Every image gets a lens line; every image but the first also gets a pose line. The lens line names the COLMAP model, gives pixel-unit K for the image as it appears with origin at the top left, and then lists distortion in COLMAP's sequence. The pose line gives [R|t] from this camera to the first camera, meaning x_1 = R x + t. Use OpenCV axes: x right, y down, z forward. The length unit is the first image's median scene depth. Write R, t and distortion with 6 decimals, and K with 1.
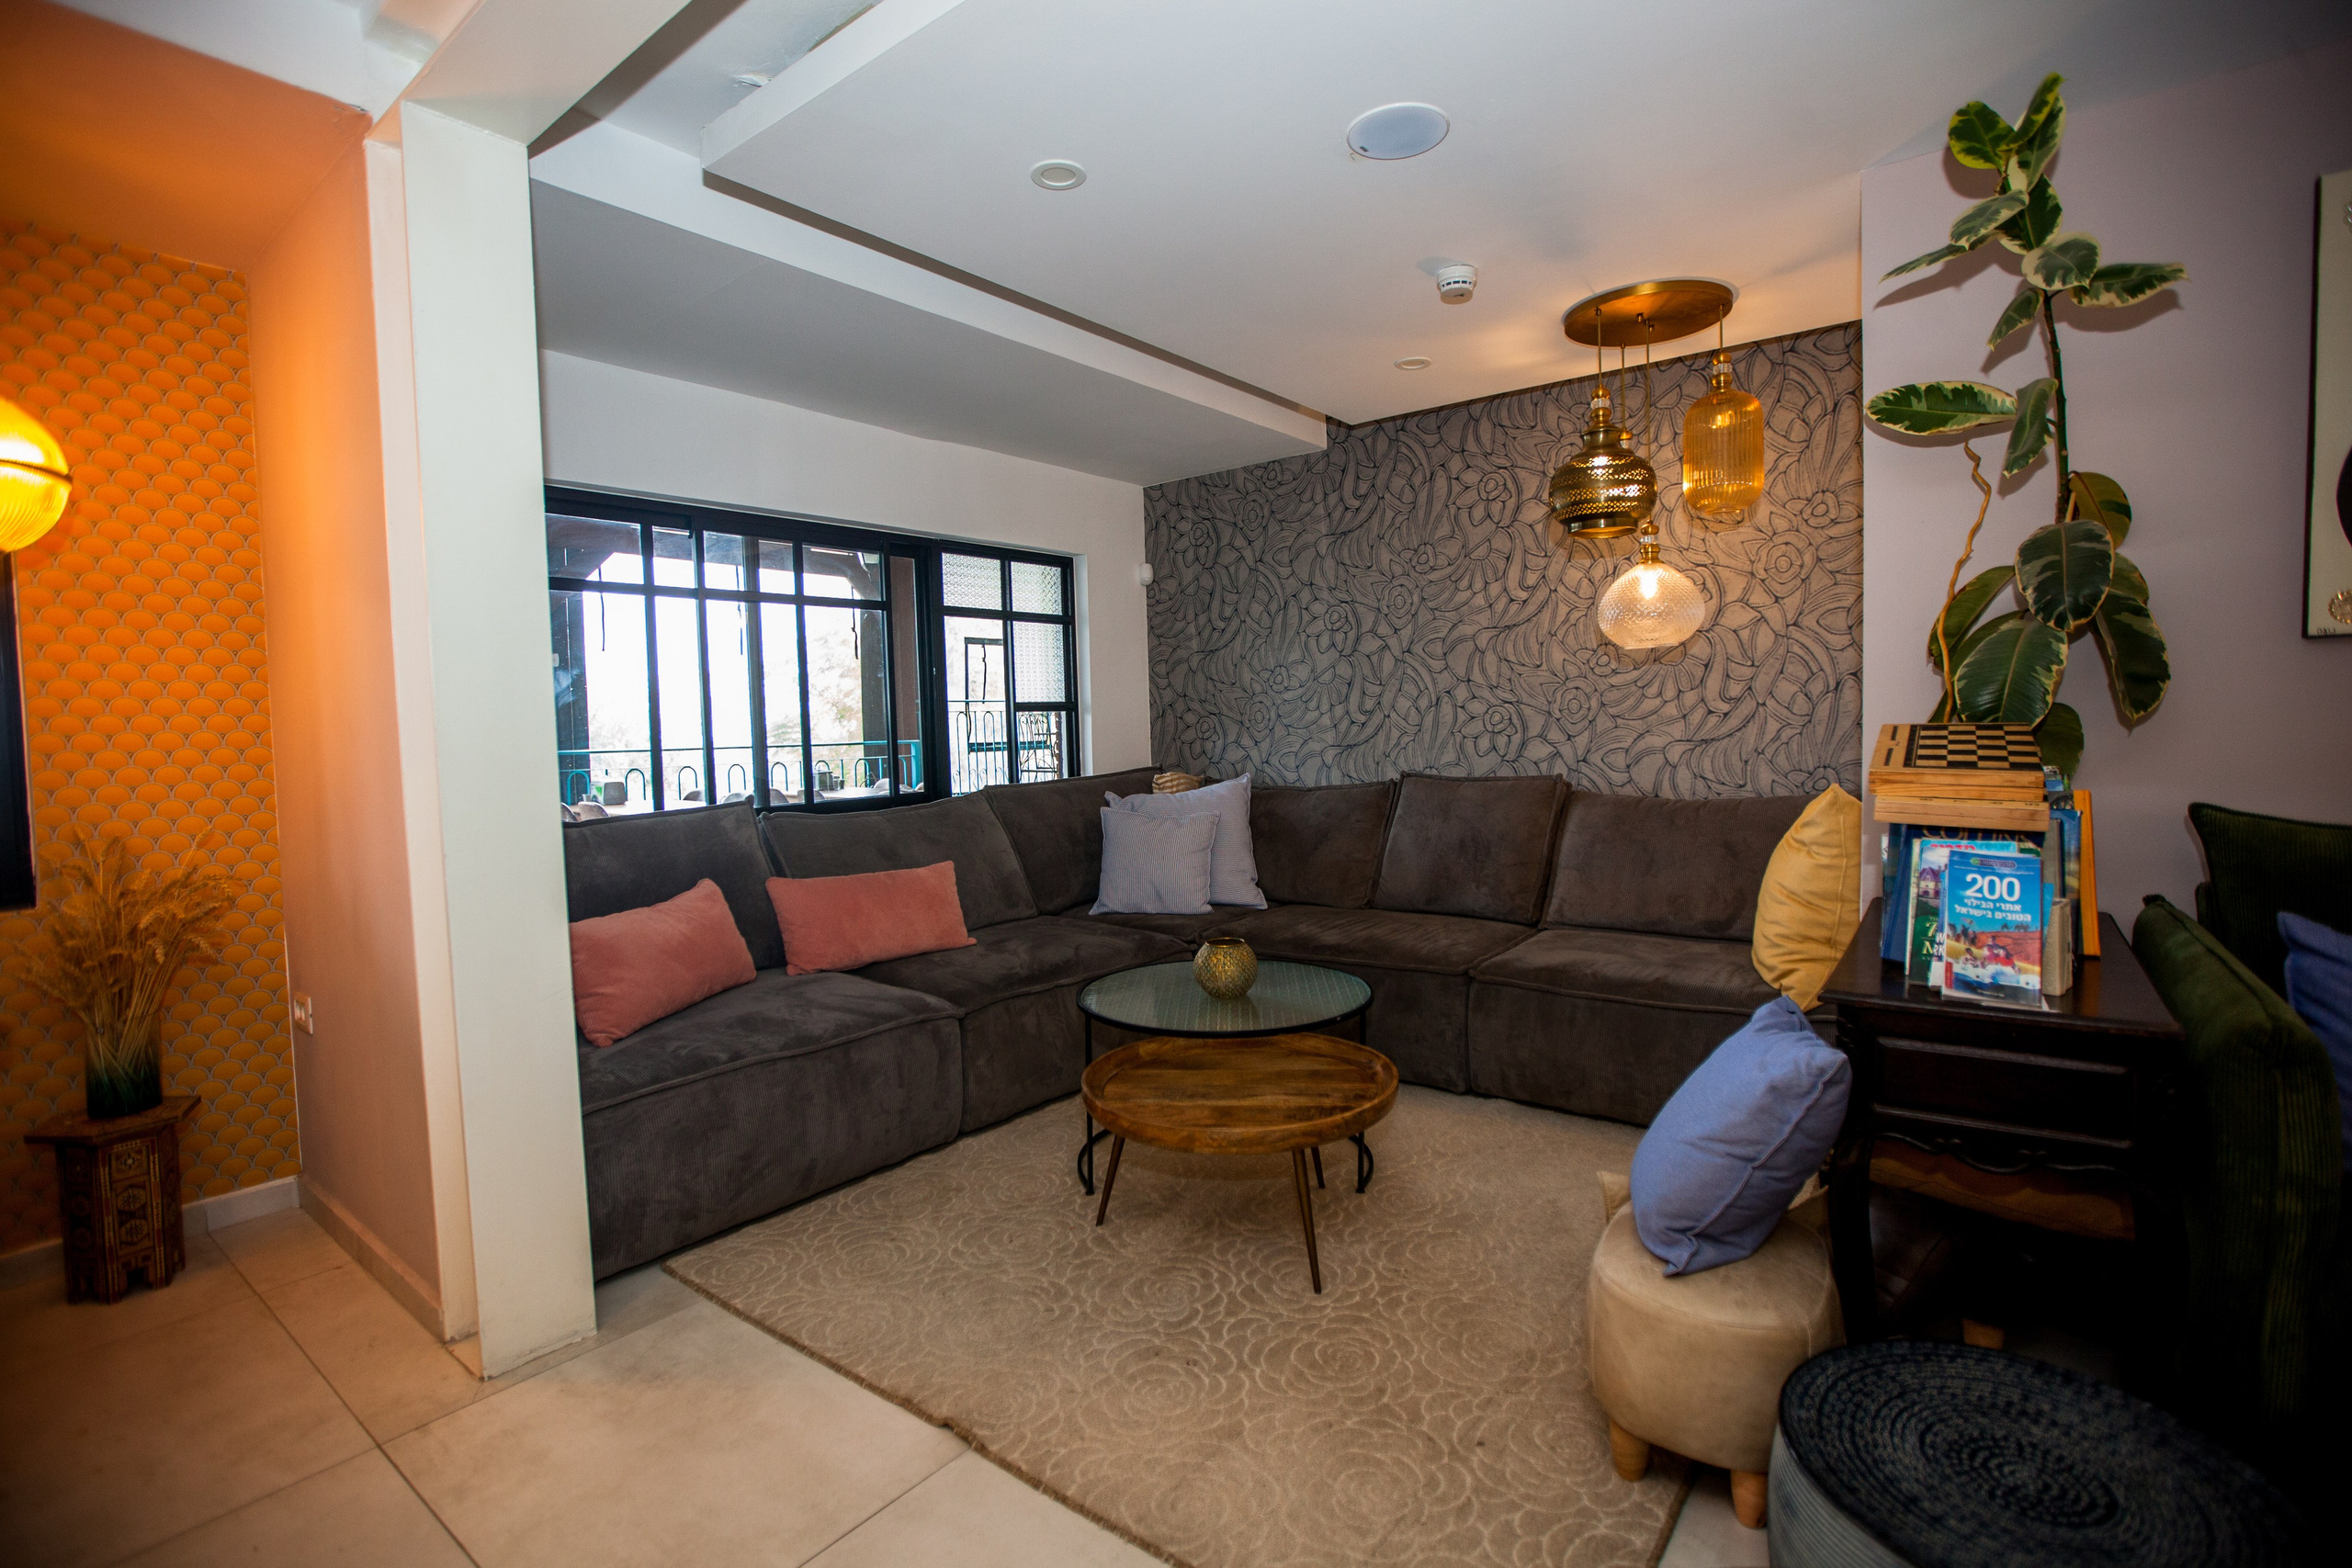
lens RADIAL K [[1086.5, 0, 1176.0], [0, 1086.5, 784.0], [0, 0, 1]] dist [-0.020896, 0.000744]
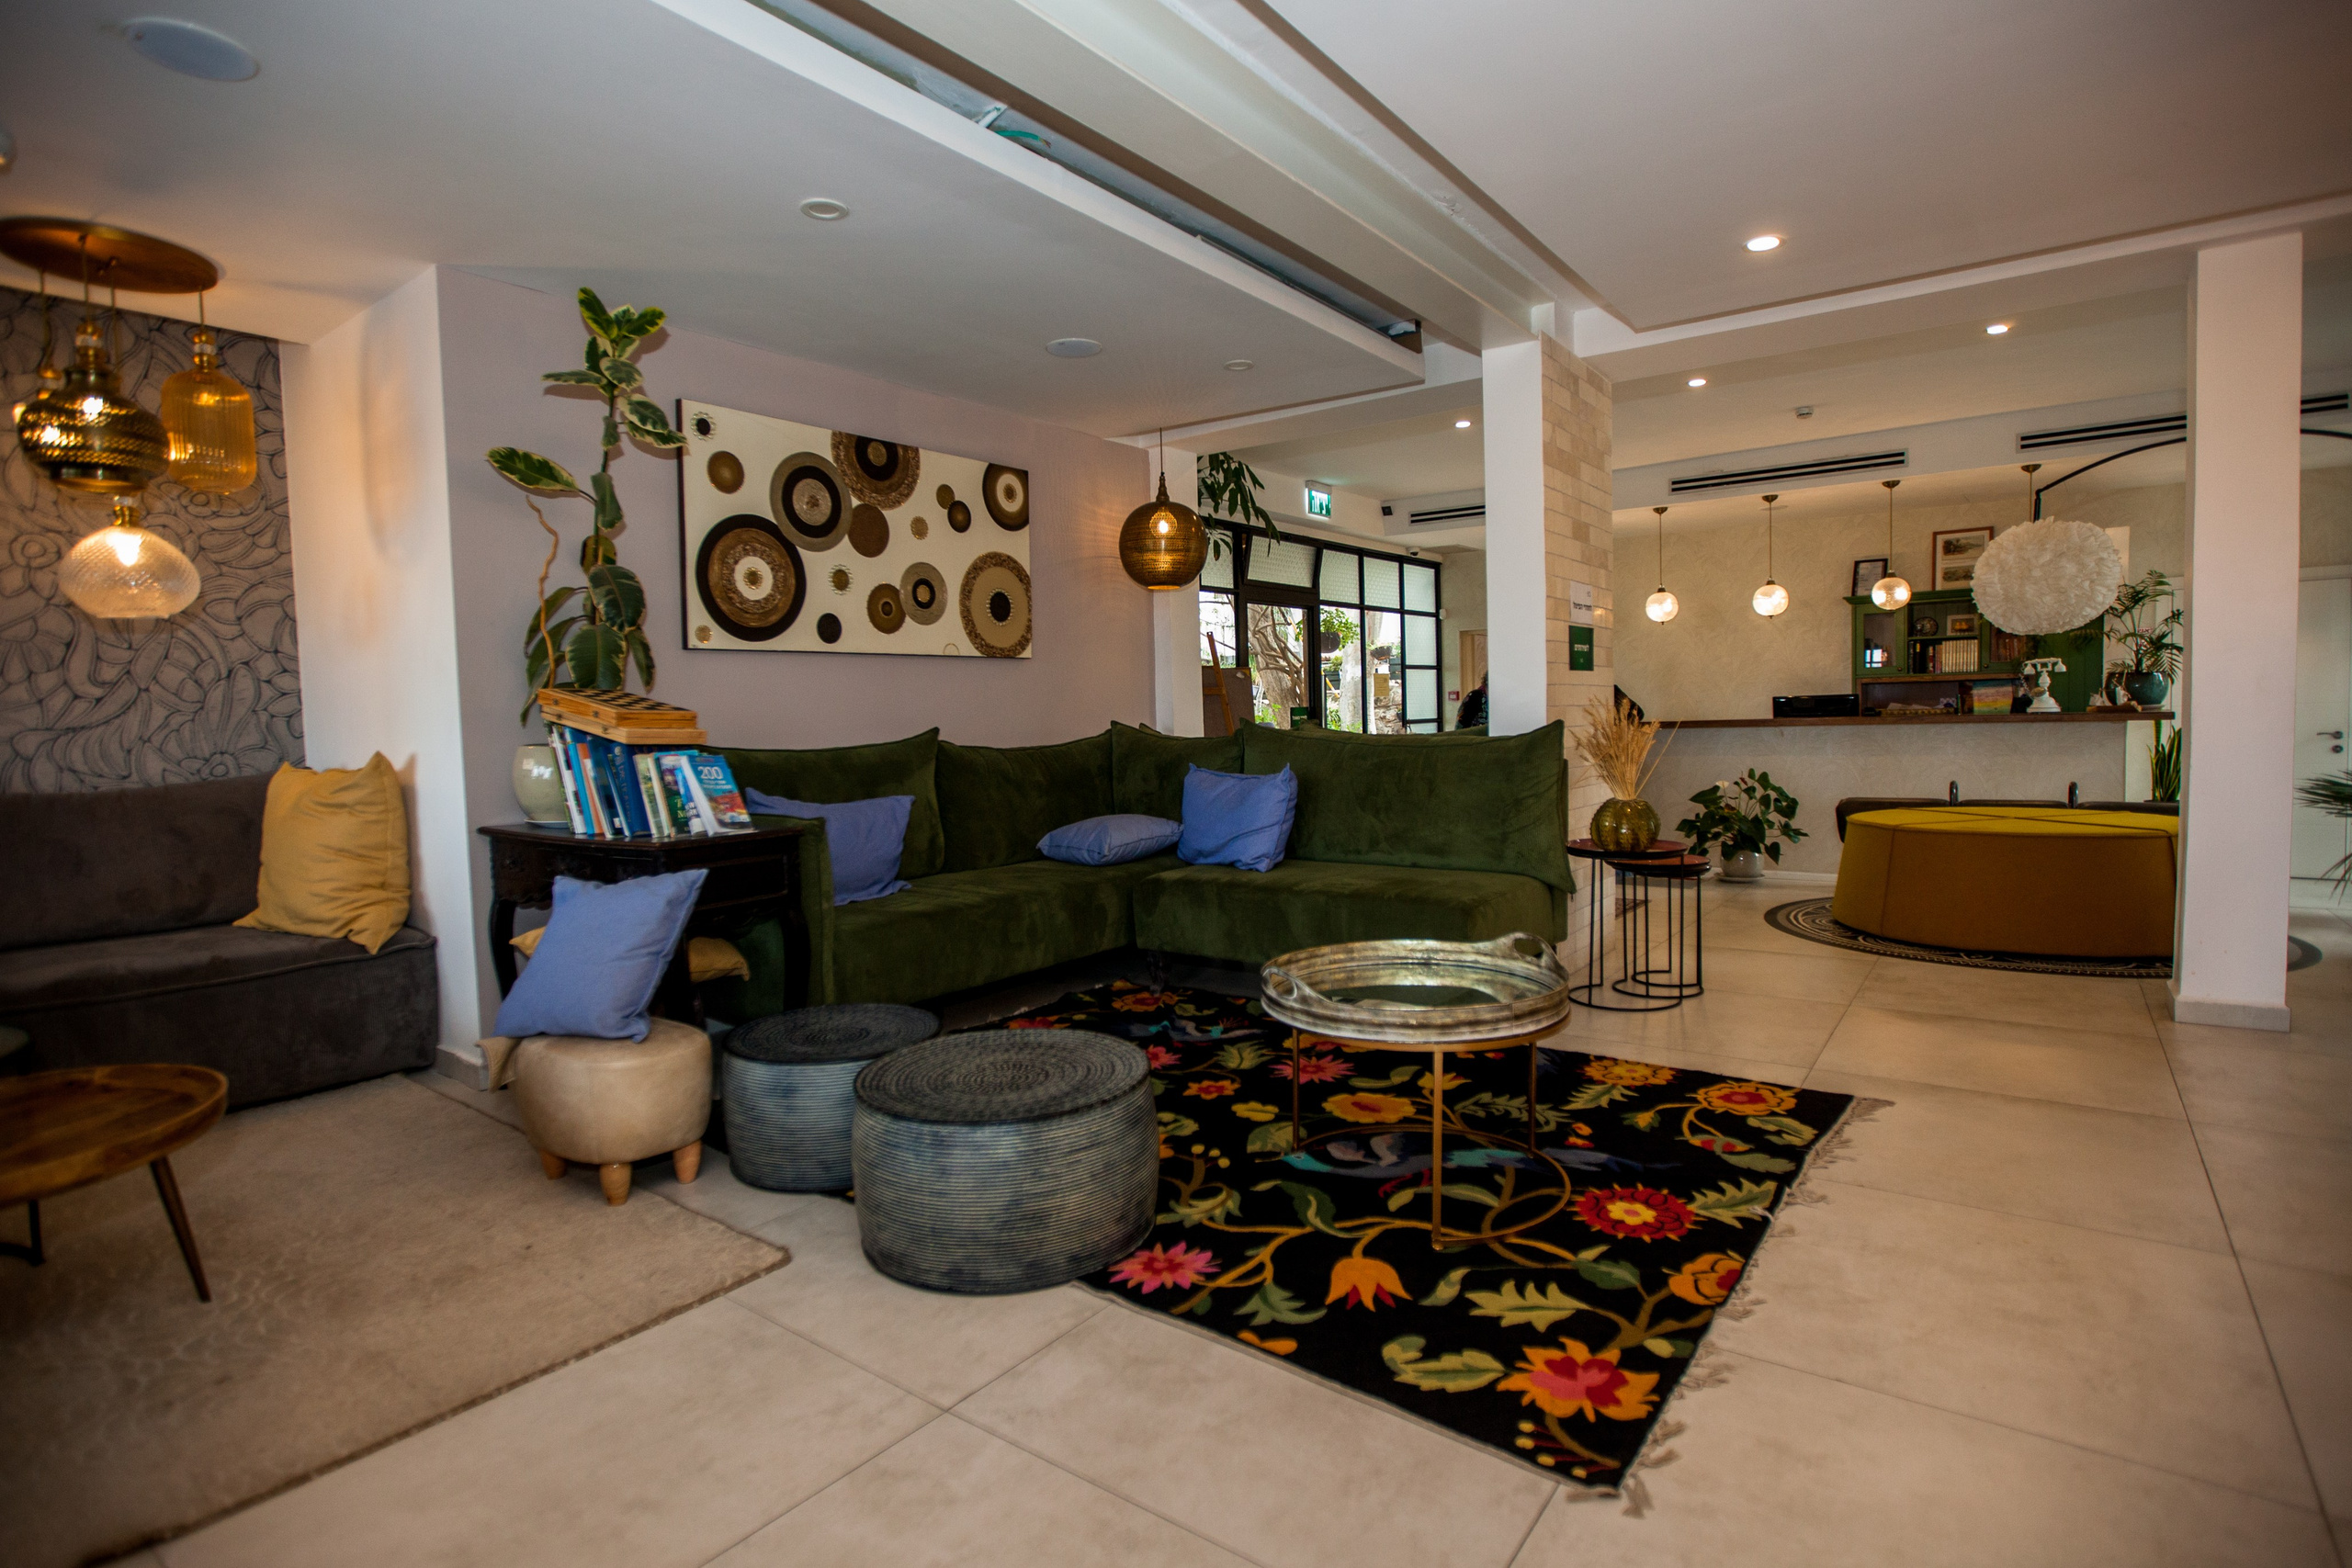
lens RADIAL K [[1166.2, 0, 1176.0], [0, 1166.2, 784.0], [0, 0, 1]] dist [-0.035216, 0.001335]
pose [[-0.017775, -0.040146, 0.999036, -0.523985], [0.077822, 0.996107, 0.041413, 0.043189], [-0.996809, 0.078483, -0.014581, 0.118977]]
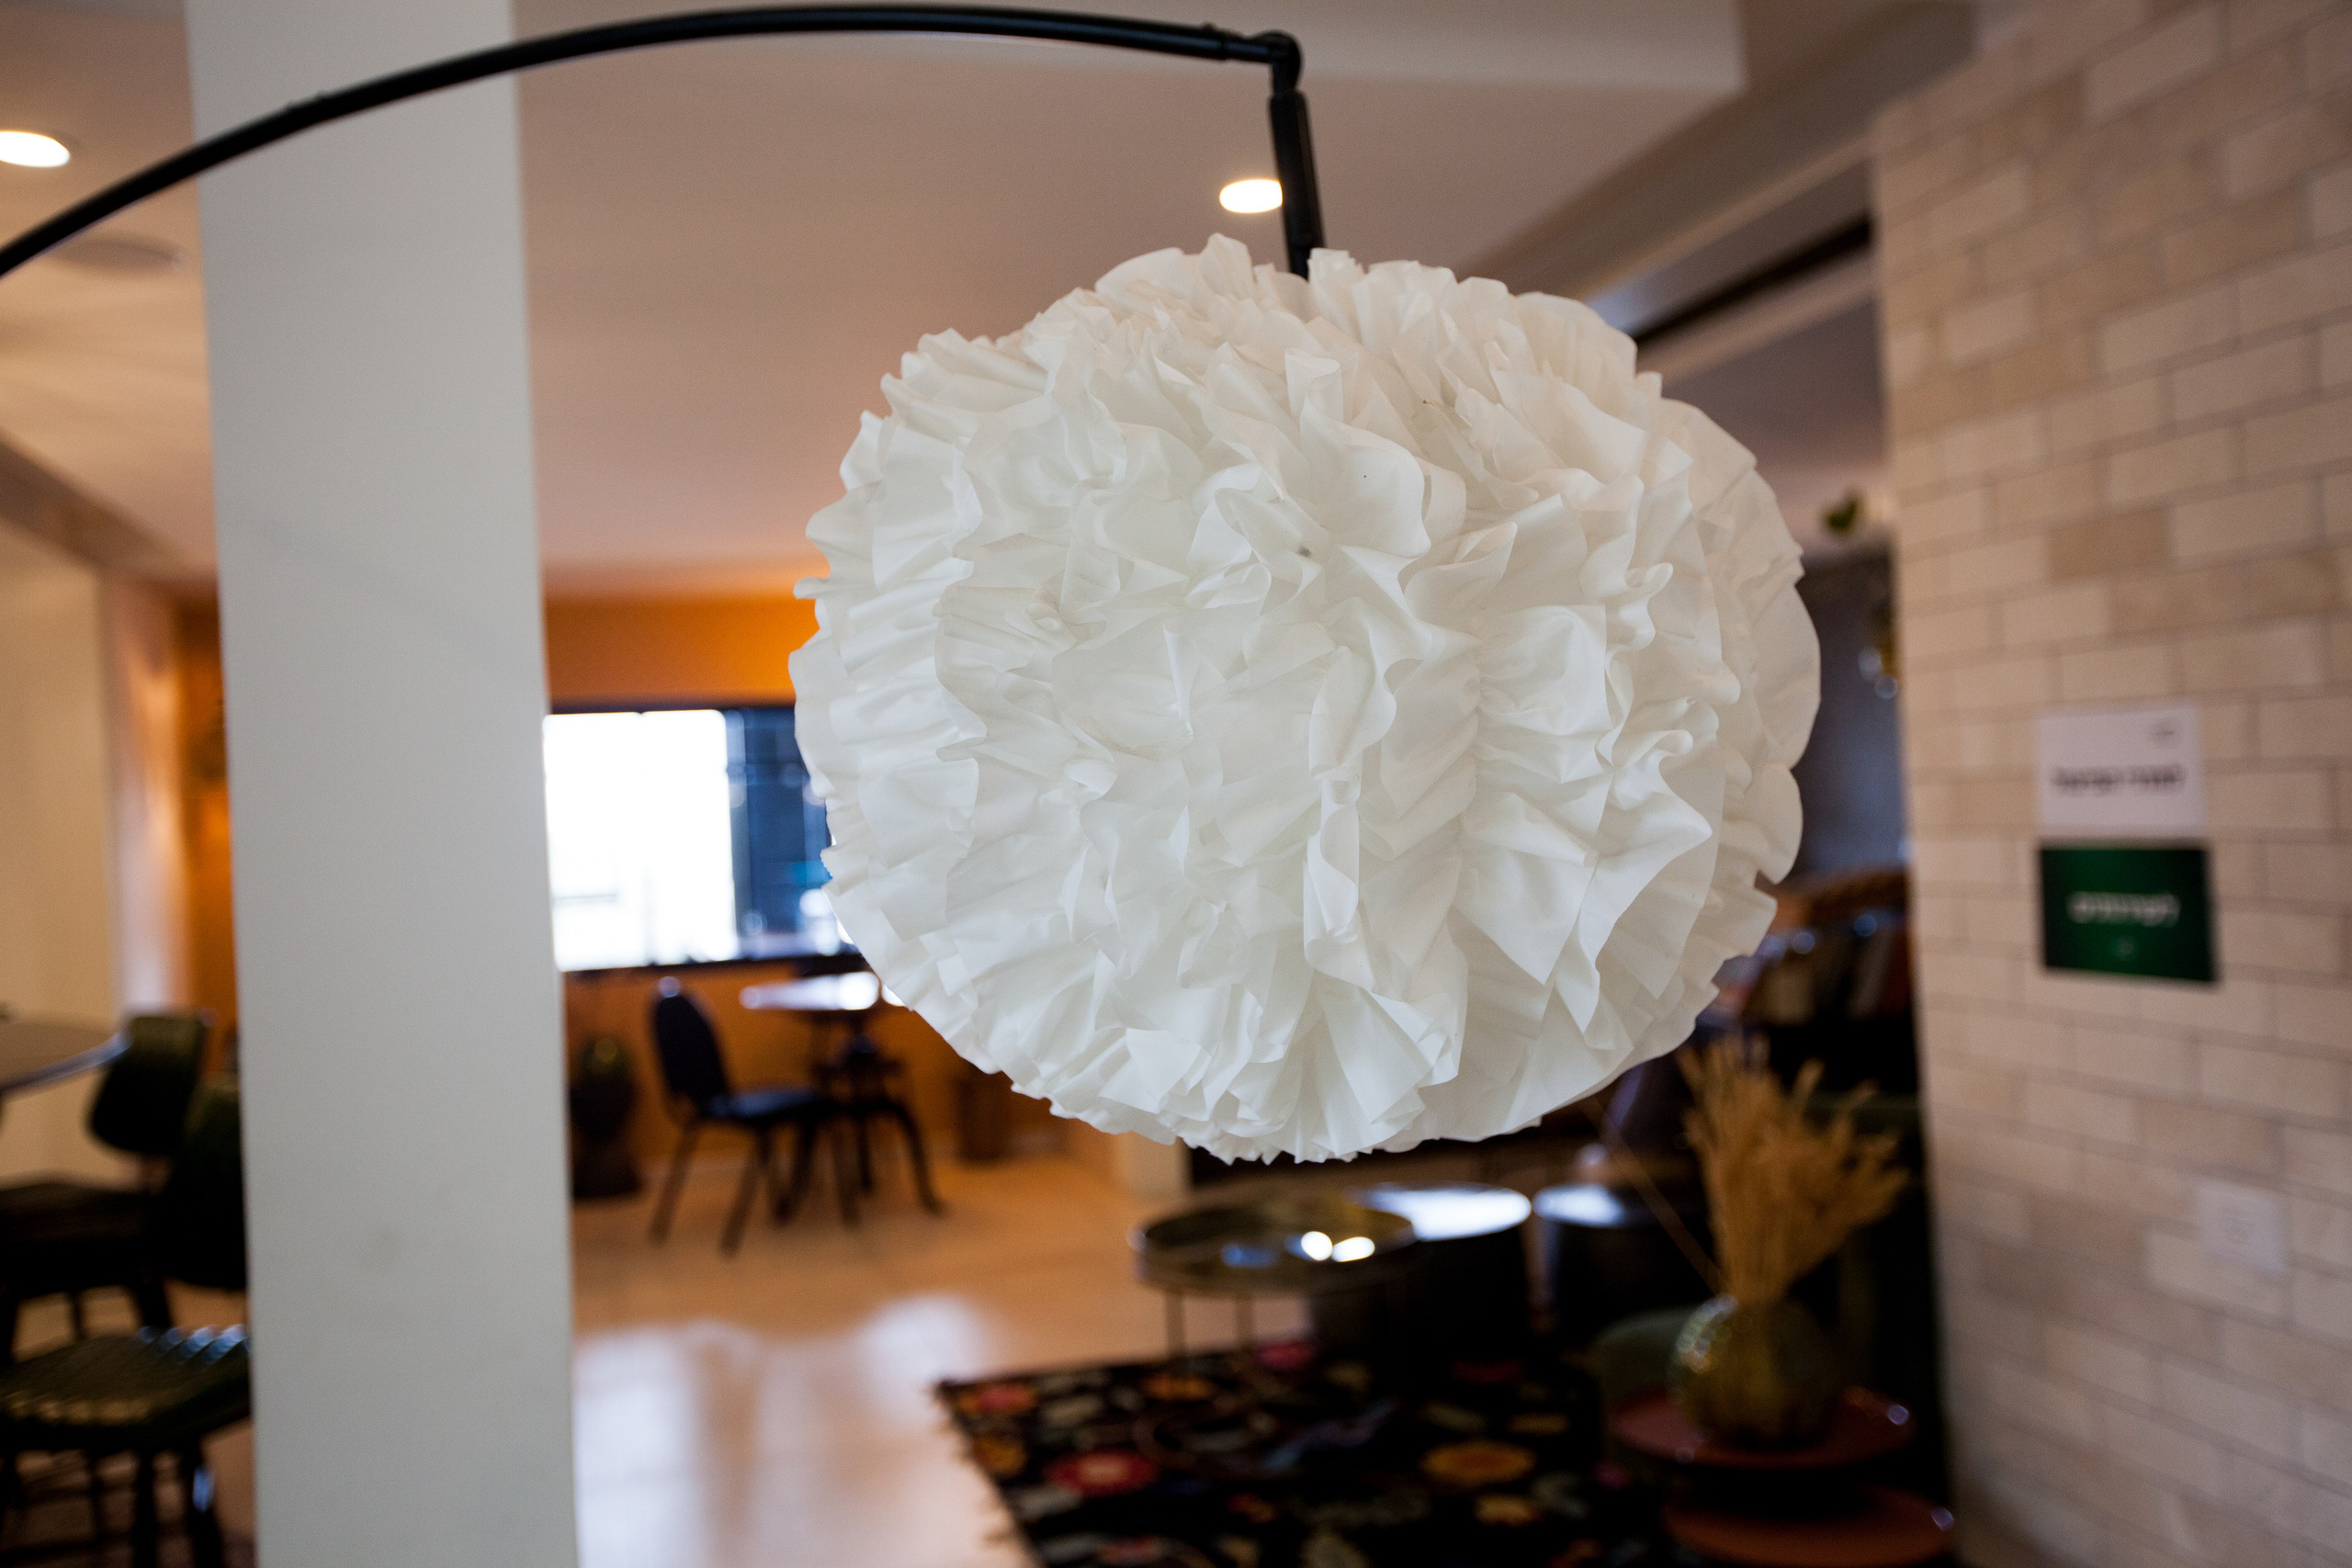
lens RADIAL K [[1954.3, 0, 1176.0], [0, 1954.3, 784.0], [0, 0, 1]] dist [-0.008781, 0.042130]
pose [[0.817455, -0.022597, -0.575548, 0.875978], [-0.000636, 0.999194, -0.040134, -0.034540], [0.575991, 0.033174, 0.816782, -1.110573]]
